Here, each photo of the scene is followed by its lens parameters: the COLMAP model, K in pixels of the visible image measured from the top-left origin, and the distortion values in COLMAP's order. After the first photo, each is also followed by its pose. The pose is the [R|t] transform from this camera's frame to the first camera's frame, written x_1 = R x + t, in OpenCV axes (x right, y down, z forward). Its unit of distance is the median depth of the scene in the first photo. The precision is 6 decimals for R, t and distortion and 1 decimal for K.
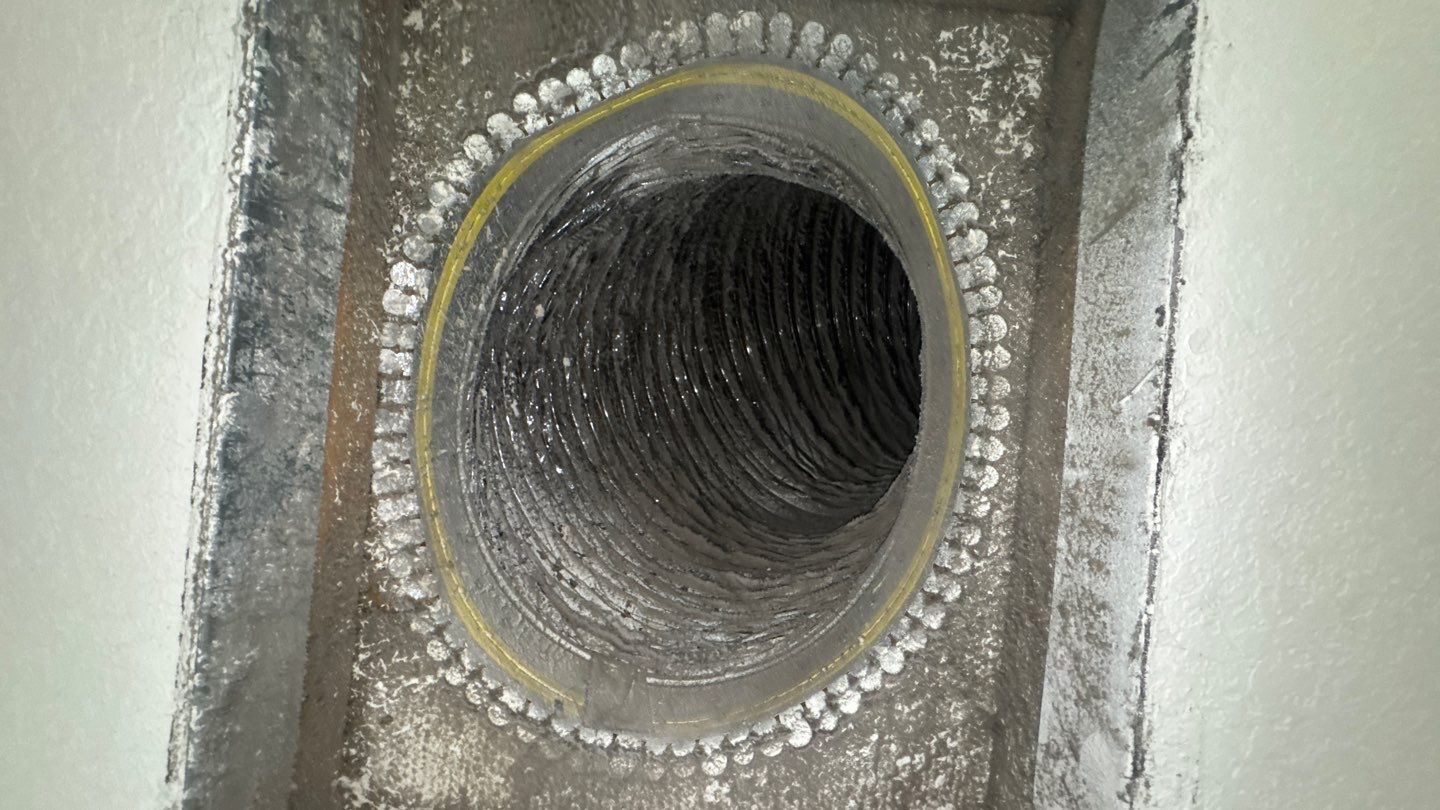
lens RADIAL K [[575.7, 0, 719.9], [0, 575.7, 406.0], [0, 0, 1]] dist [-0.003330, 0.000133]
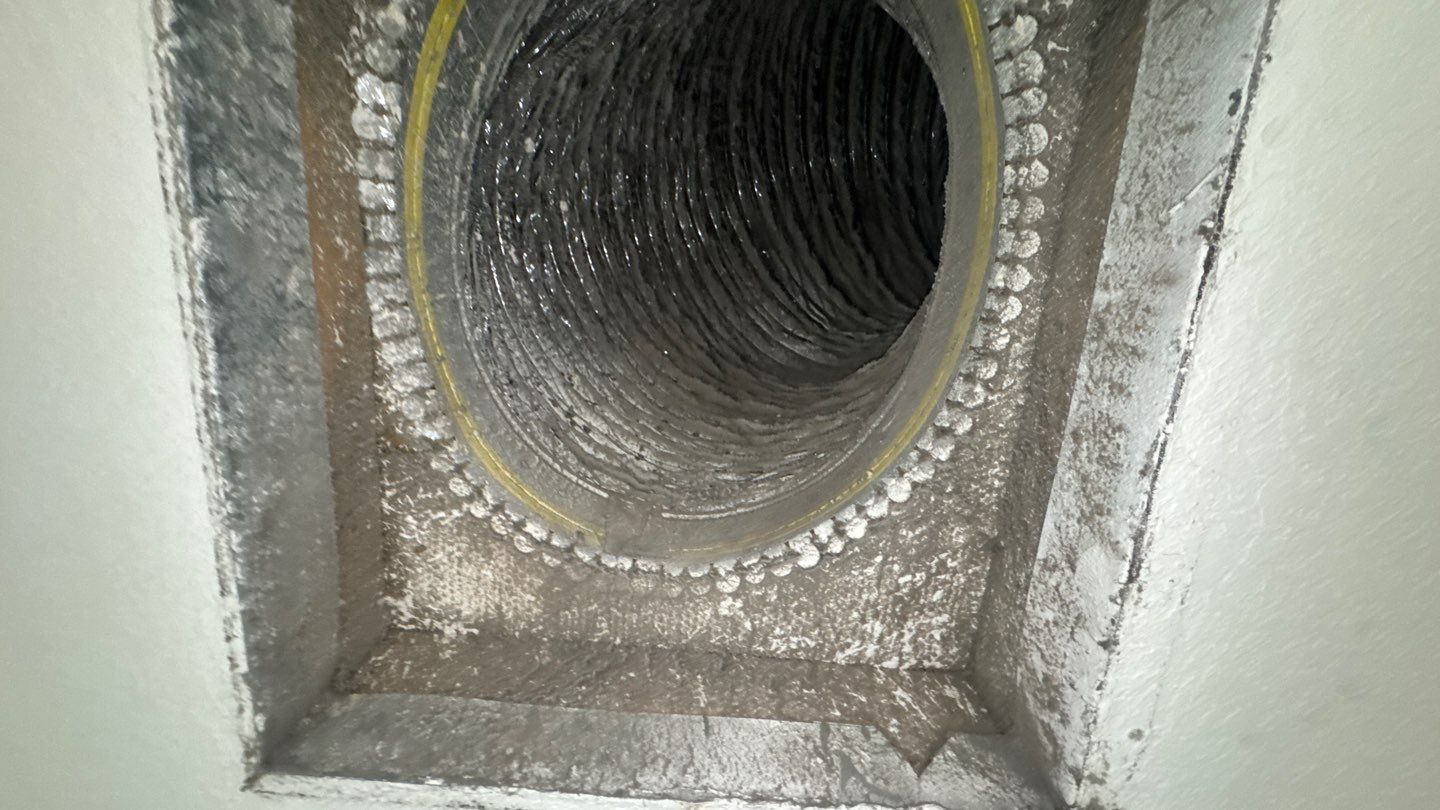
lens RADIAL K [[575.7, 0, 720.1], [0, 575.7, 407.0], [0, 0, 1]] dist [-0.003330, 0.000133]
pose [[0.999759, -0.014759, -0.016249, -0.002289], [0.018113, 0.972823, 0.230840, 0.053316], [0.012401, -0.231078, 0.972856, 0.028507]]
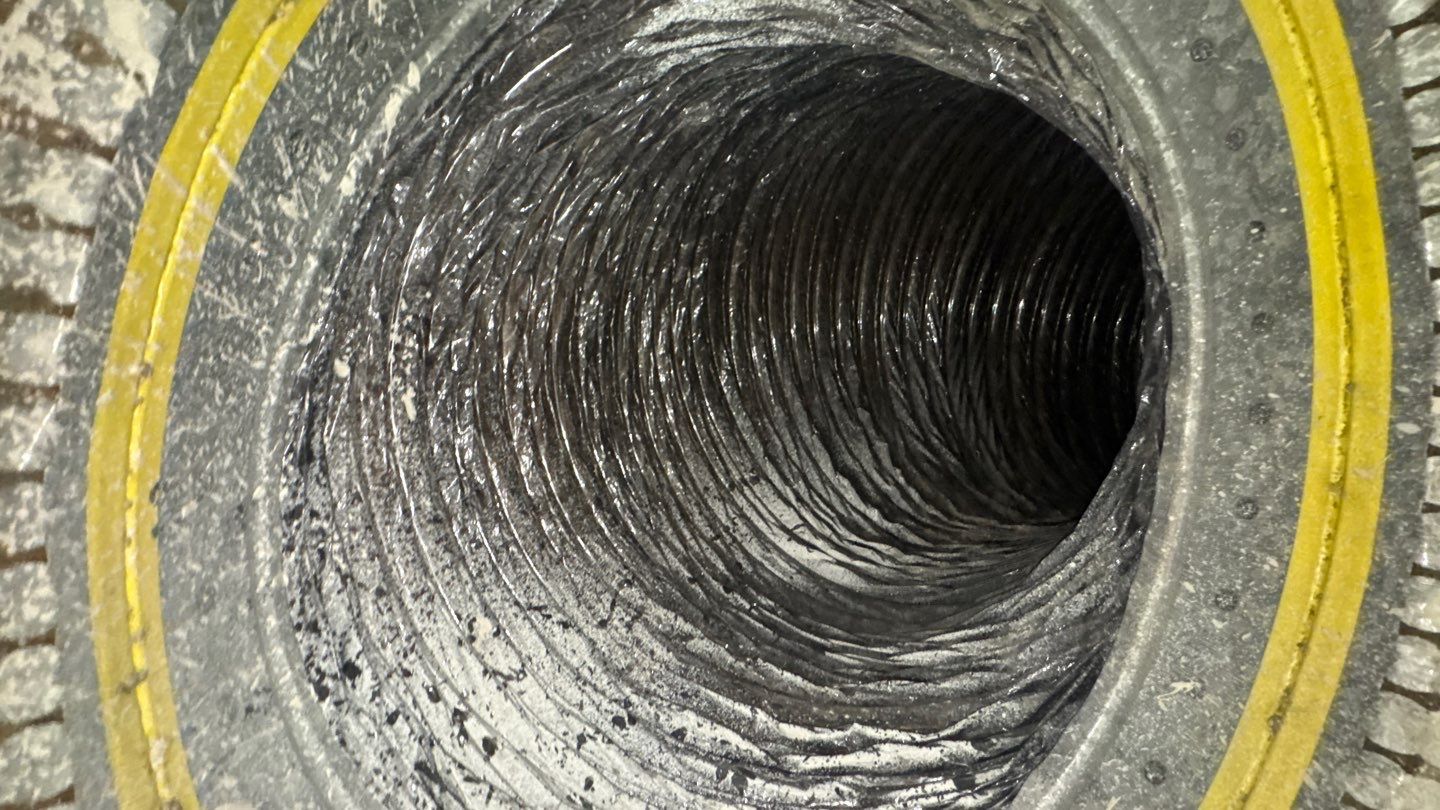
lens RADIAL K [[575.7, 0, 720.4], [0, 575.7, 407.0], [0, 0, 1]] dist [-0.003330, 0.000133]
pose [[0.985561, 0.101287, 0.135683, -0.205798], [-0.101636, 0.994812, -0.004376, -0.030524], [-0.135422, -0.009478, 0.990743, 0.627739]]
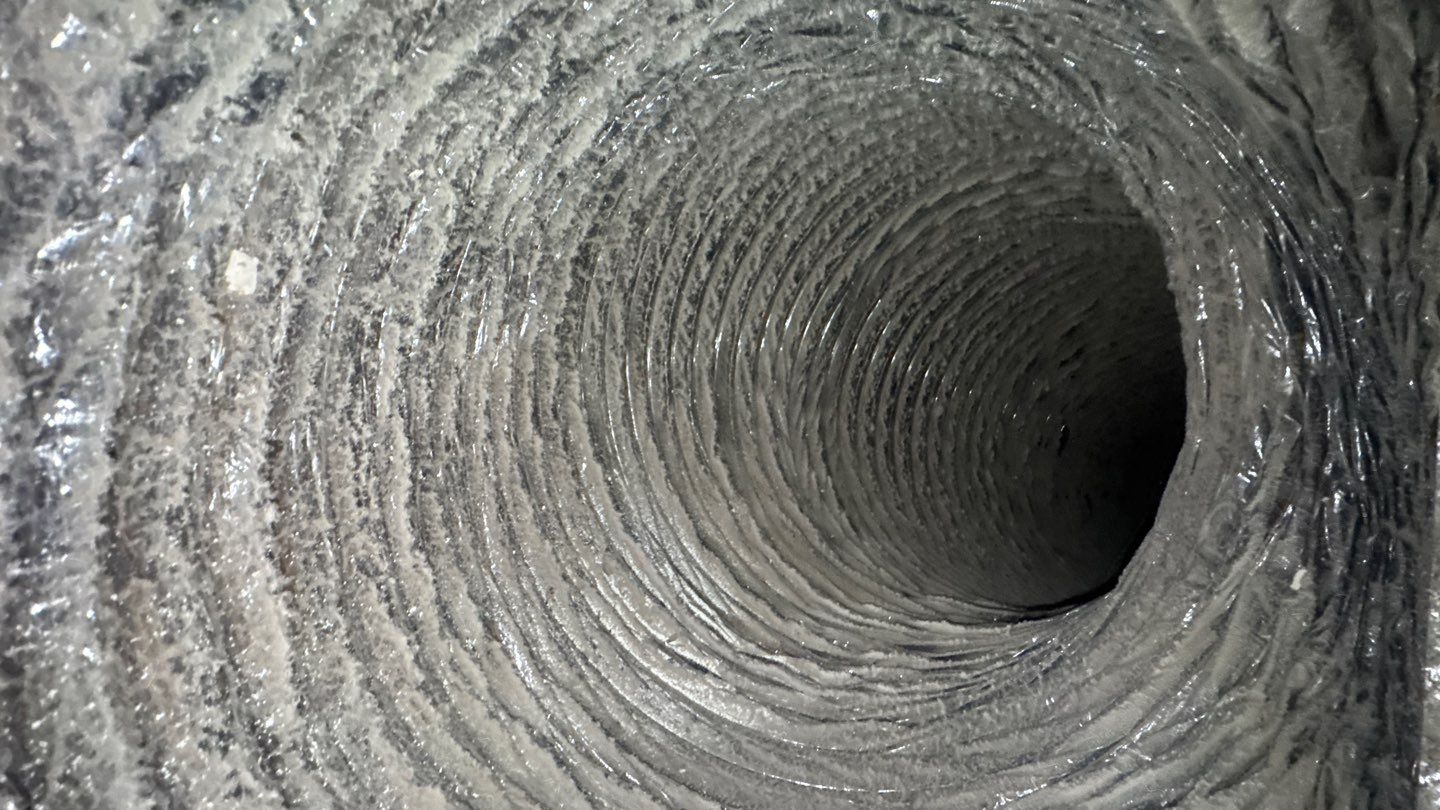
lens RADIAL K [[575.7, 0, 716.7], [0, 575.7, 405.2], [0, 0, 1]] dist [-0.003330, 0.000133]
pose [[0.771959, 0.201511, 0.602887, -0.432420], [-0.173647, 0.979200, -0.104947, -0.062896], [-0.611495, -0.023675, 0.790894, 1.247665]]
